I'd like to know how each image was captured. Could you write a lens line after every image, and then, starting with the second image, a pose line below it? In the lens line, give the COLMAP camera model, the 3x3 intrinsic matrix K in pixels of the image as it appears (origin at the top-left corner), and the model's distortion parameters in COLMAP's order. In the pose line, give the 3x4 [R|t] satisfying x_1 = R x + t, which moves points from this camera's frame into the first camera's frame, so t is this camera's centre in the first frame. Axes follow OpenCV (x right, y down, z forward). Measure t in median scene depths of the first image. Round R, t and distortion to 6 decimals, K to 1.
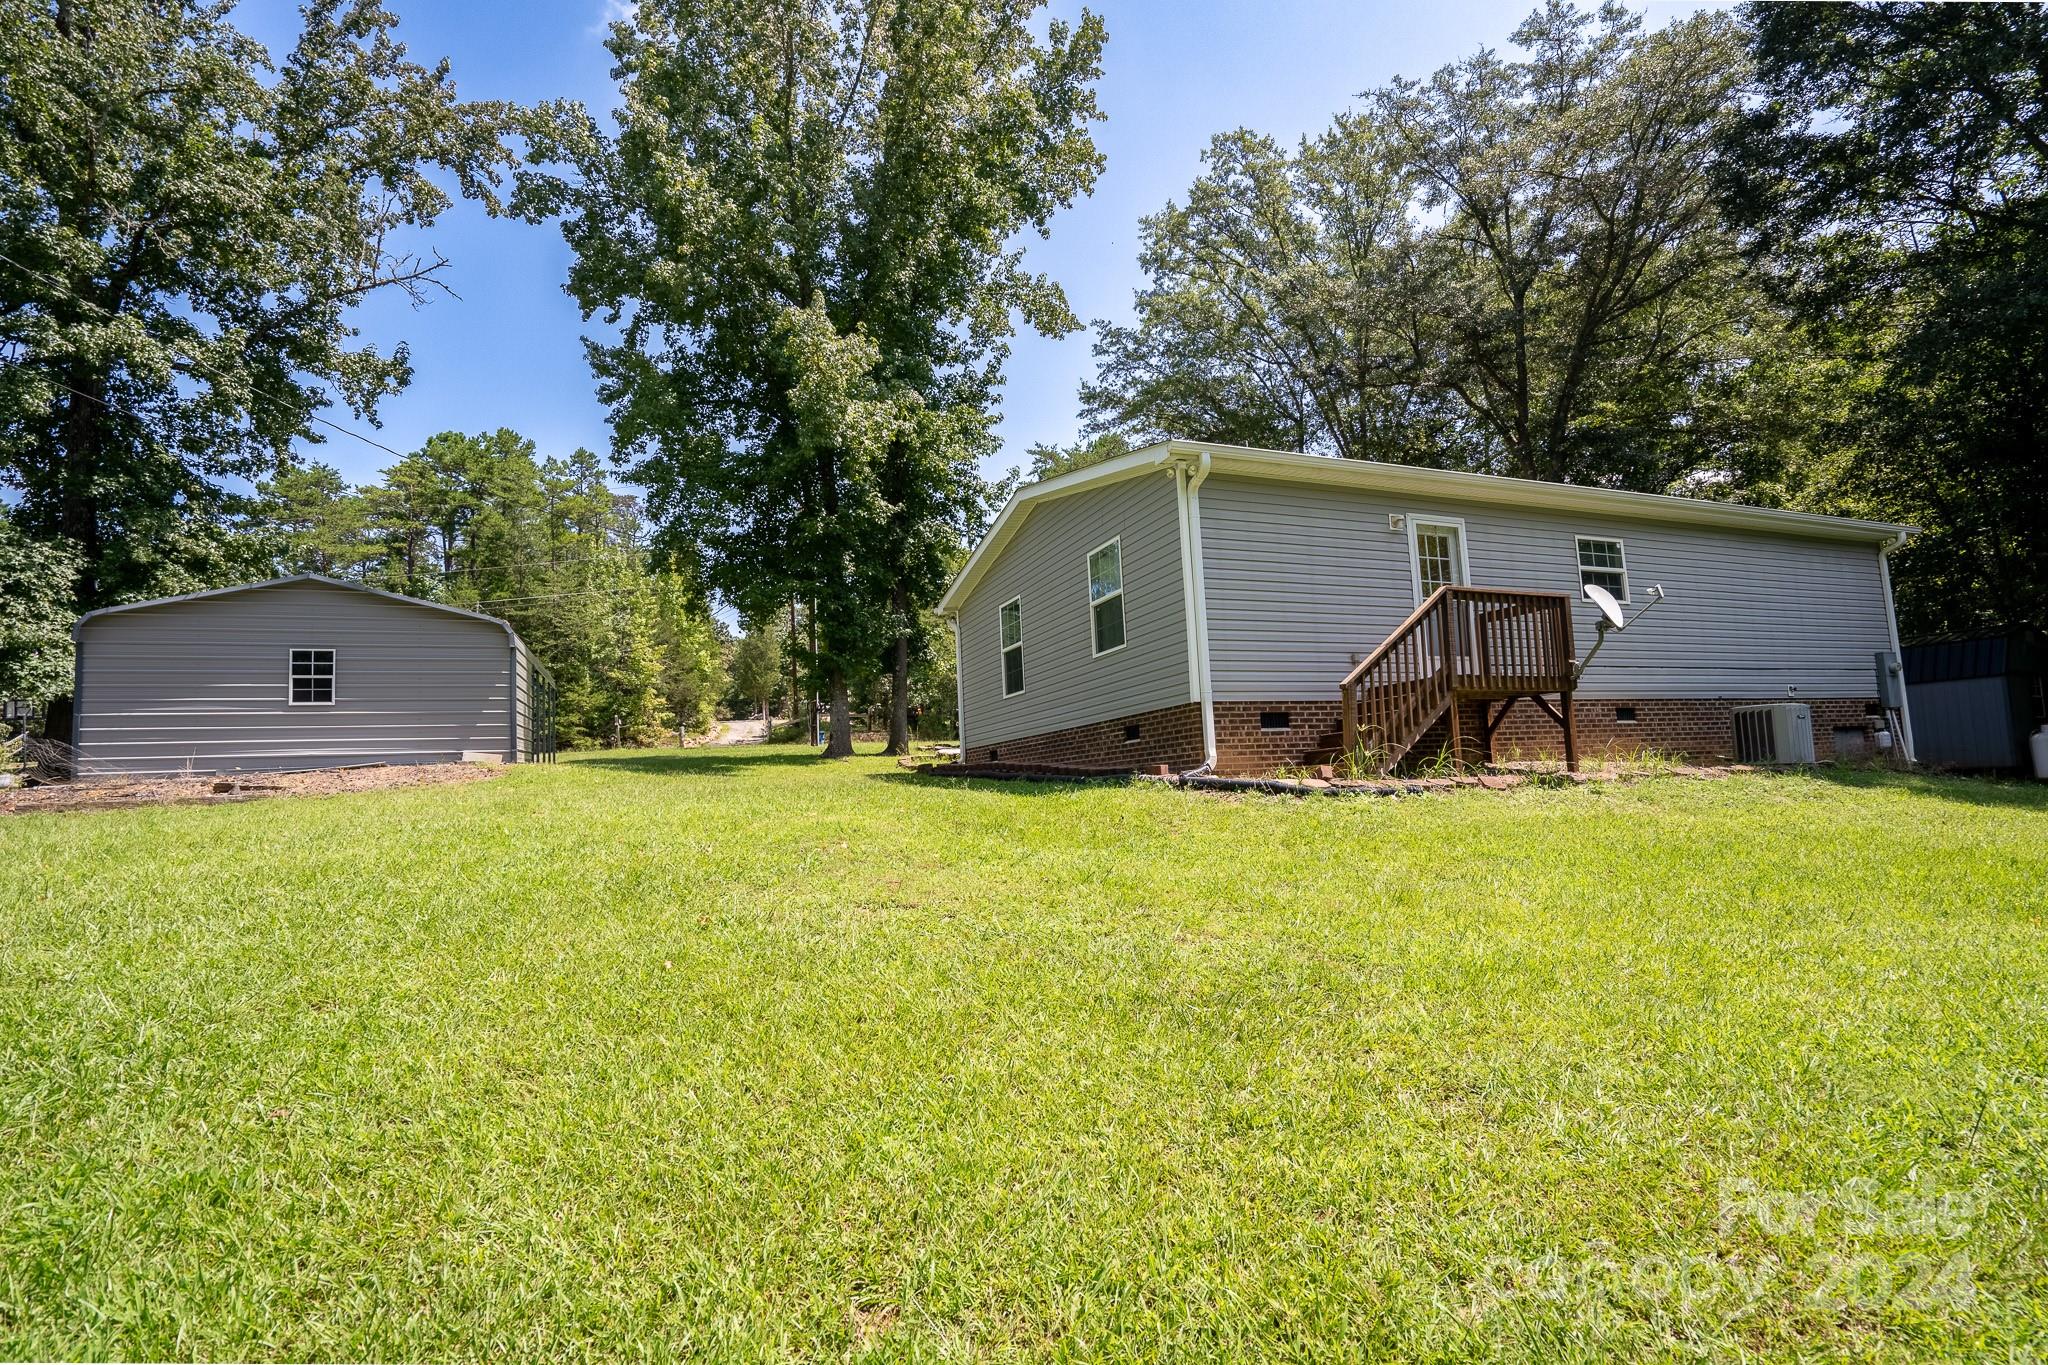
lens RADIAL K [[928.5, 0, 1023.5], [0, 928.5, 645.0], [0, 0, 1]] dist [-0.066646, 0.022098]
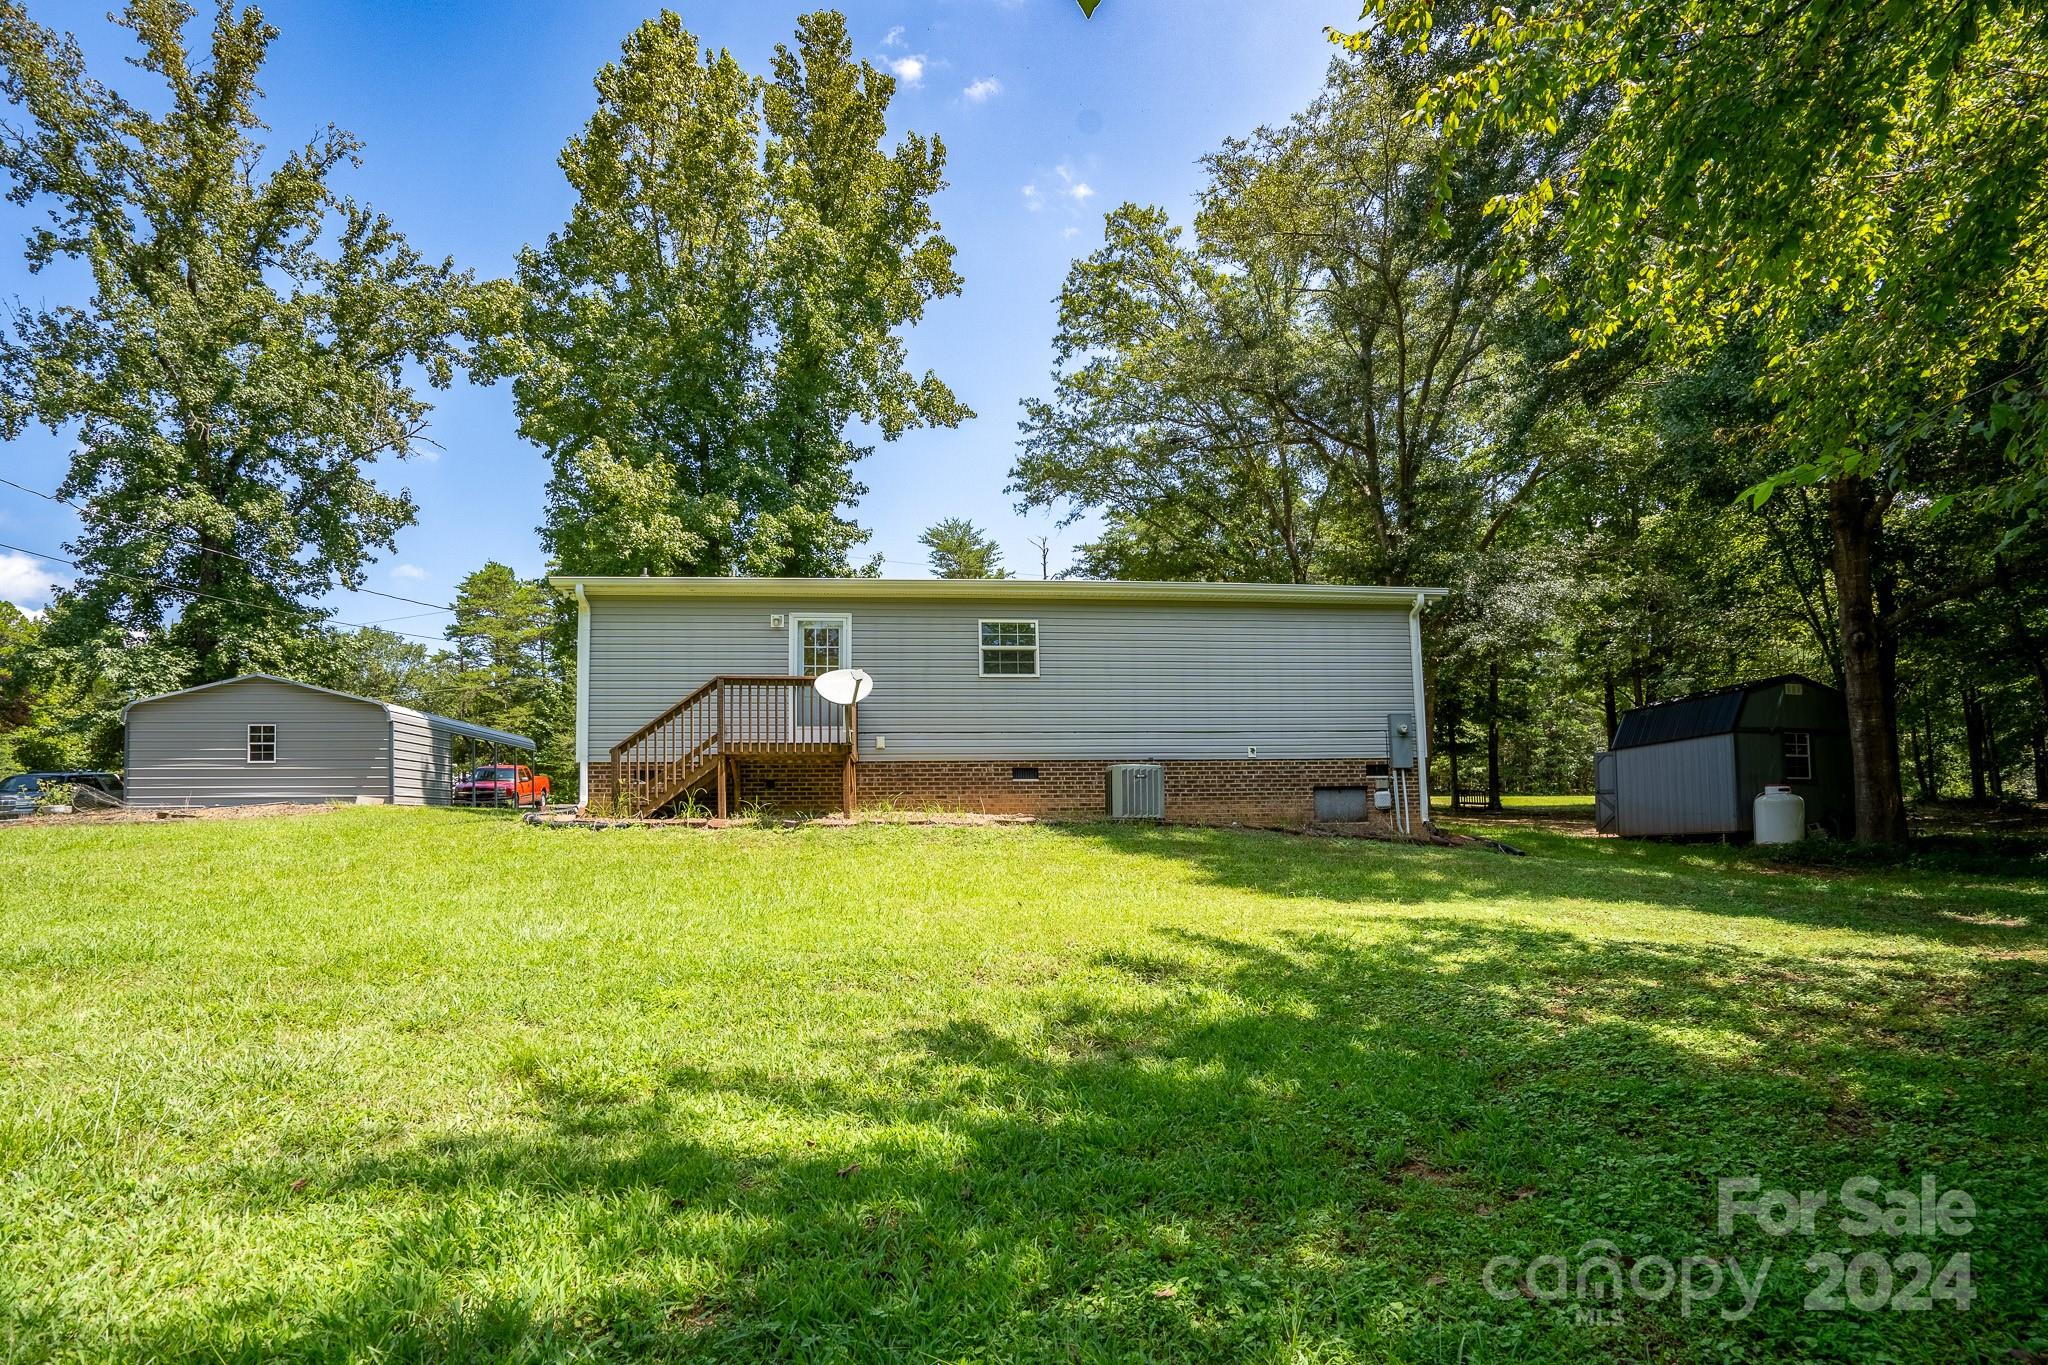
lens RADIAL K [[954.6, 0, 1039.8], [0, 954.6, 712.7], [0, 0, 1]] dist [-0.058896, 0.024471]
pose [[0.967797, -0.012890, -0.251403, 0.698082], [0.017050, 0.999751, 0.014378, -0.012478], [0.251155, -0.018202, 0.967776, -0.119014]]
